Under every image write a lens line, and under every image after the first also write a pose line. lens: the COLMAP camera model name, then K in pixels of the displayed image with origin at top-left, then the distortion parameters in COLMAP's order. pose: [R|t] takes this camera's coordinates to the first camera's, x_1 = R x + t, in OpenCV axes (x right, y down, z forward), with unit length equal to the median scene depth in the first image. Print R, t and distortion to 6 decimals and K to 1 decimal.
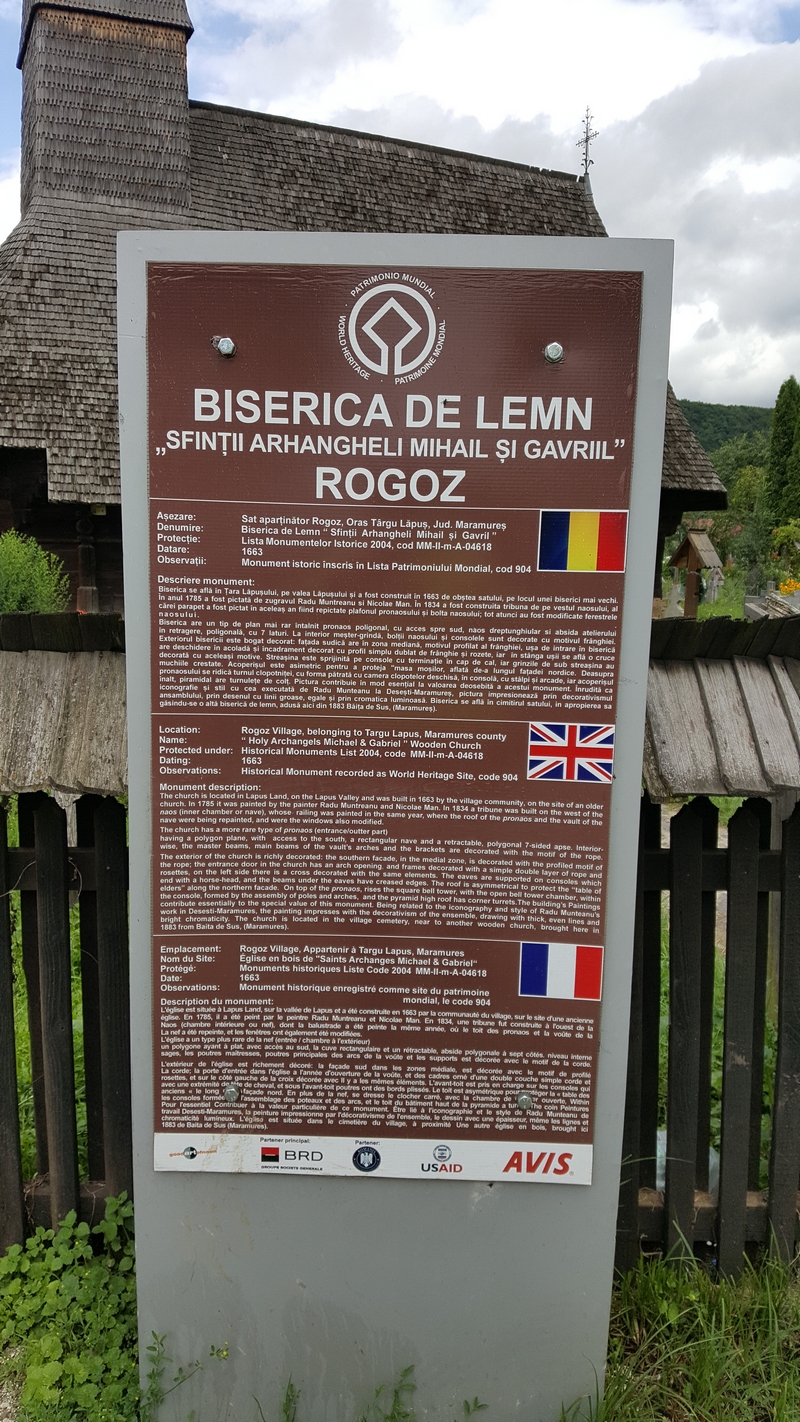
lens RADIAL K [[1052.5, 0, 372.4], [0, 1052.5, 709.6], [0, 0, 1]] dist [-0.050557, 0.003770]
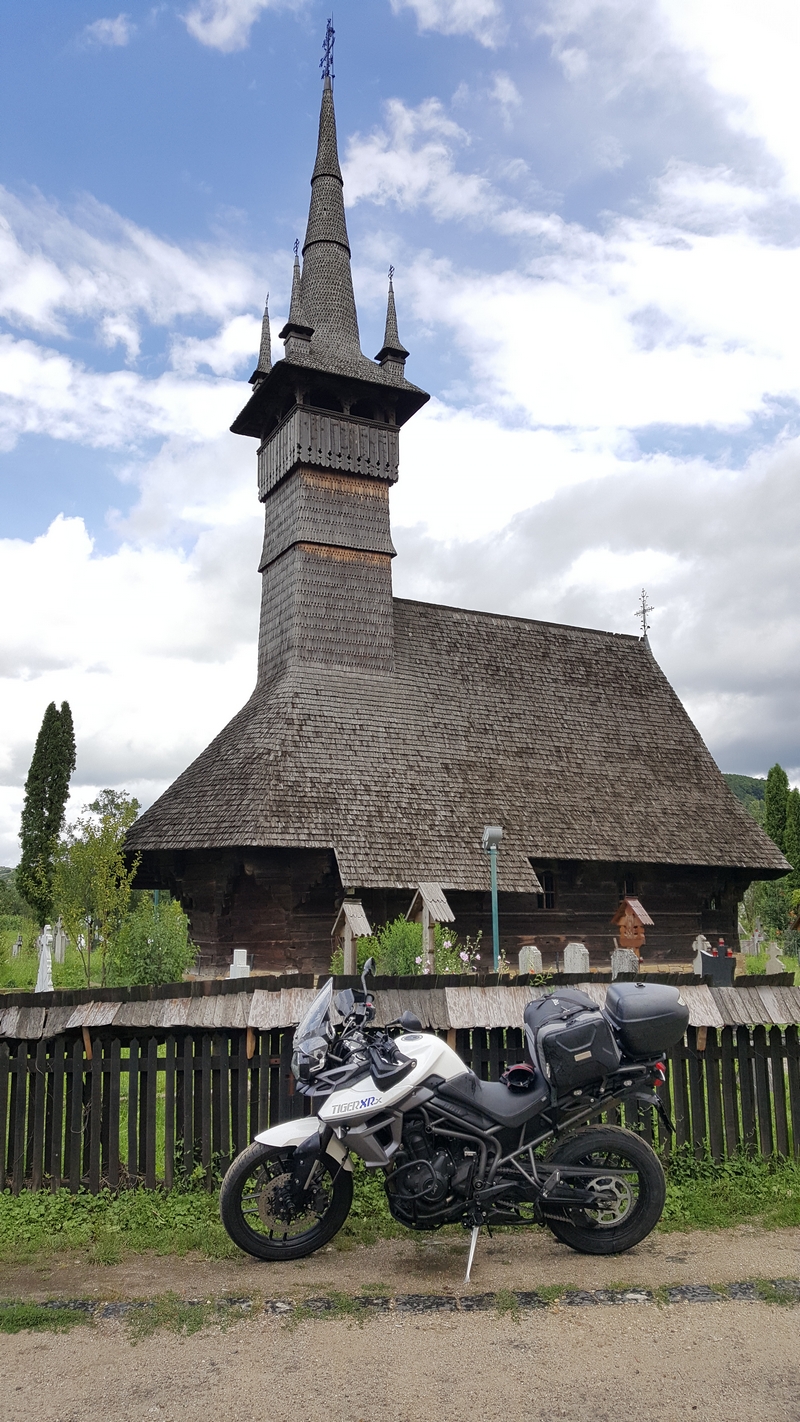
lens RADIAL K [[1025.8, 0, 398.5], [0, 1025.8, 730.8], [0, 0, 1]] dist [0.130704, -0.305233]
pose [[0.997191, -0.005940, 0.074665, -0.292509], [0.029376, 0.948000, -0.316913, 0.030951], [-0.068900, 0.318216, 0.945511, -0.296873]]
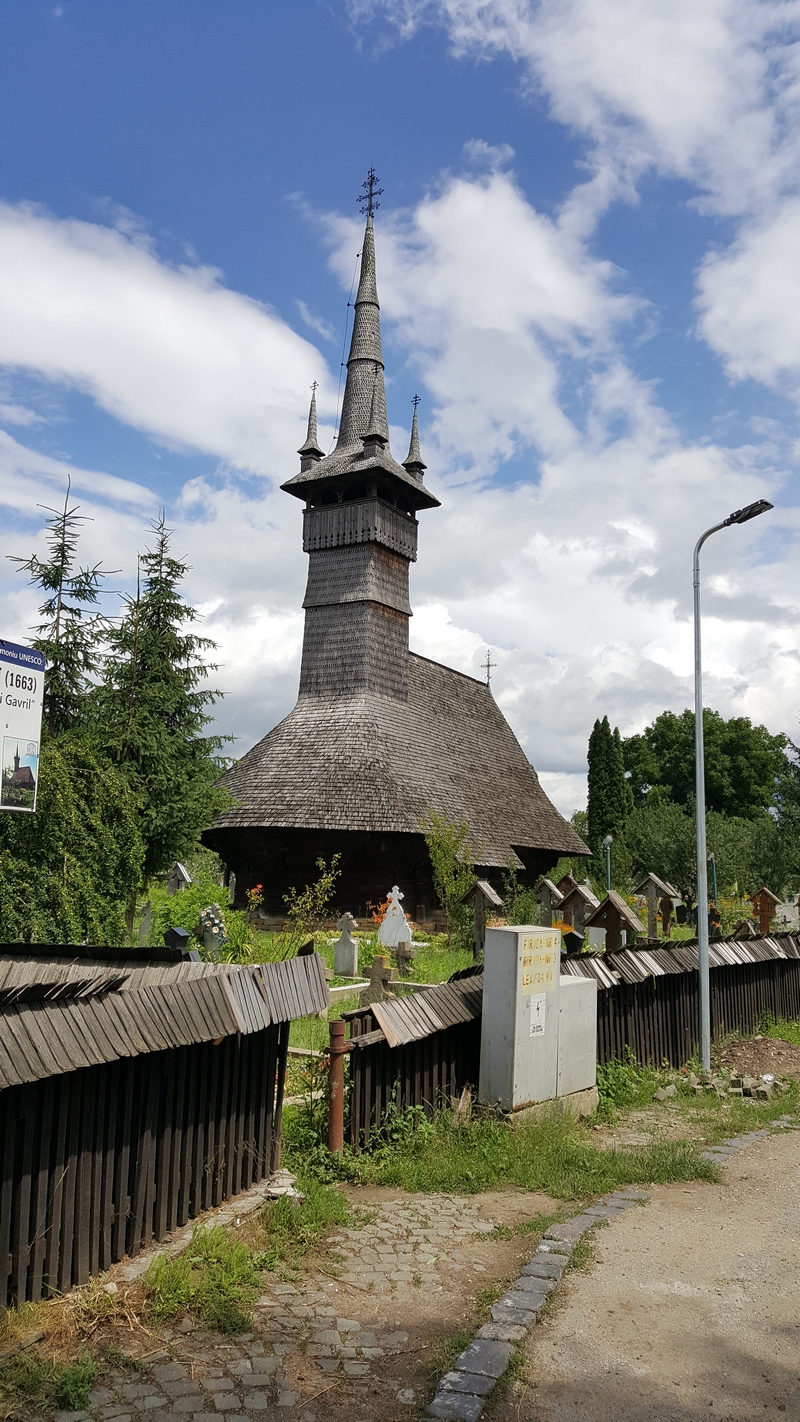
lens RADIAL K [[1047.7, 0, 400.0], [0, 1047.7, 711.0], [0, 0, 1]] dist [0.136903, -0.186673]
pose [[0.801597, 0.096345, 0.590051, -1.406866], [0.080802, 0.960417, -0.266591, 0.042530], [-0.592380, 0.261376, 0.762082, -0.475956]]
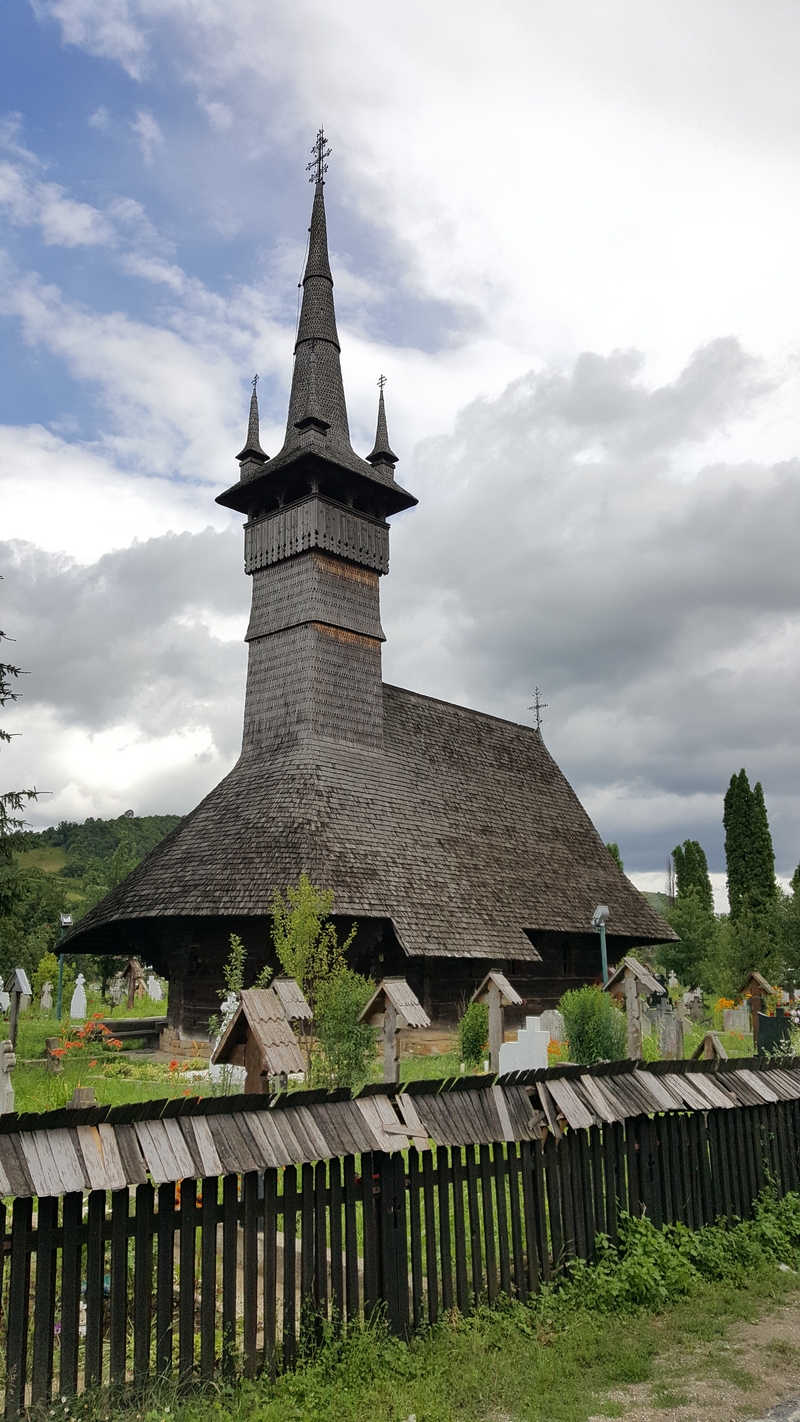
lens RADIAL K [[1047.7, 0, 400.0], [0, 1047.7, 711.0], [0, 0, 1]] dist [0.136903, -0.186673]
pose [[0.909907, 0.079237, 0.407174, -0.822791], [0.085185, 0.924972, -0.370364, 0.025058], [-0.405971, 0.371682, 0.834889, -0.300843]]
